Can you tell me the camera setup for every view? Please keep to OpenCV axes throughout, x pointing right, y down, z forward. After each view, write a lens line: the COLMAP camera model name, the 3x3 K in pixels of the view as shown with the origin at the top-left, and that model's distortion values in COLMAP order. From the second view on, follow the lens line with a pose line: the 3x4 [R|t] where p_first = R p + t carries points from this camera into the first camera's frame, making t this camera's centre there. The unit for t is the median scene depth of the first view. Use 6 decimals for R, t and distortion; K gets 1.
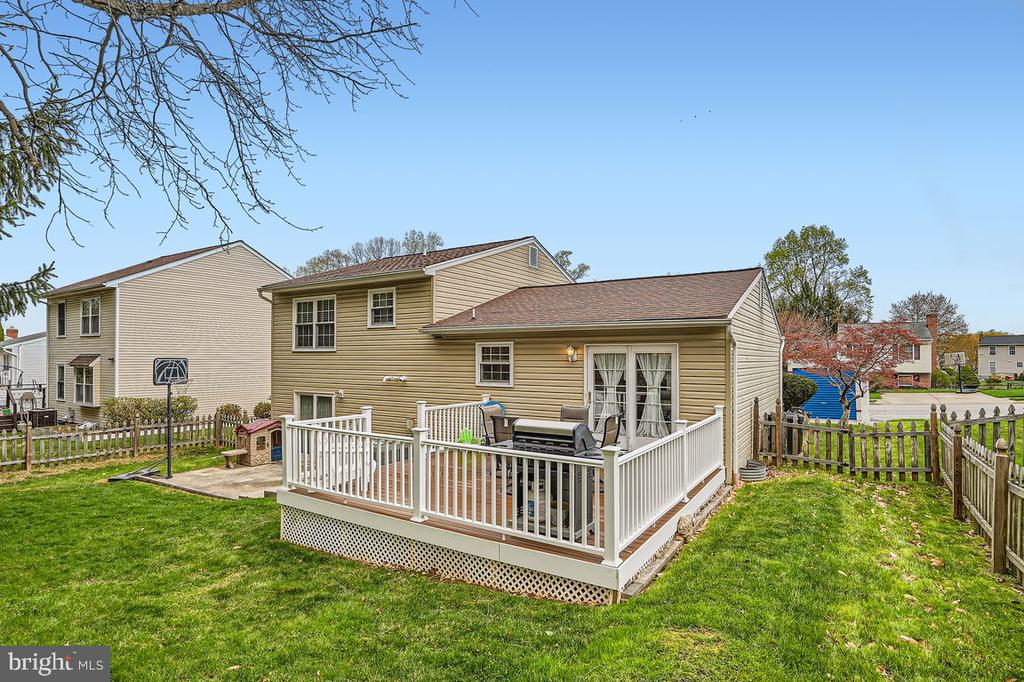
lens RADIAL K [[512.9, 0, 514.7], [0, 512.9, 350.1], [0, 0, 1]] dist [-0.001985, -0.000101]
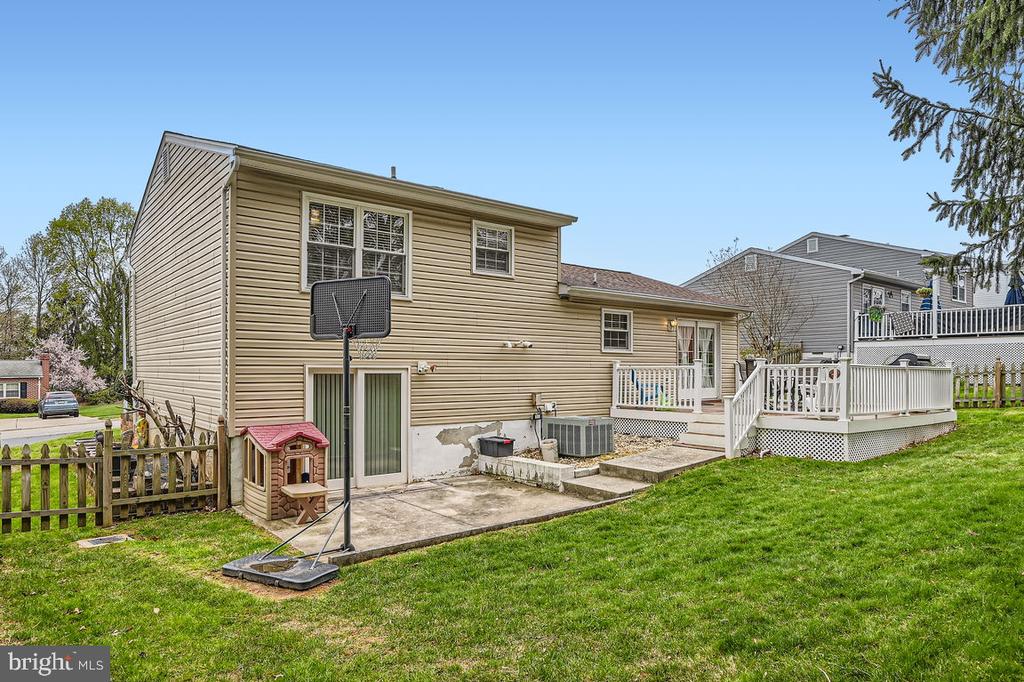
lens RADIAL K [[649.1, 0, 513.9], [0, 649.1, 346.1], [0, 0, 1]] dist [0.003082, -0.000098]
pose [[0.323846, 0.037654, 0.945360, -1.160643], [-0.013737, 0.999290, -0.035096, 0.092384], [-0.946010, -0.001620, 0.324133, 0.679629]]
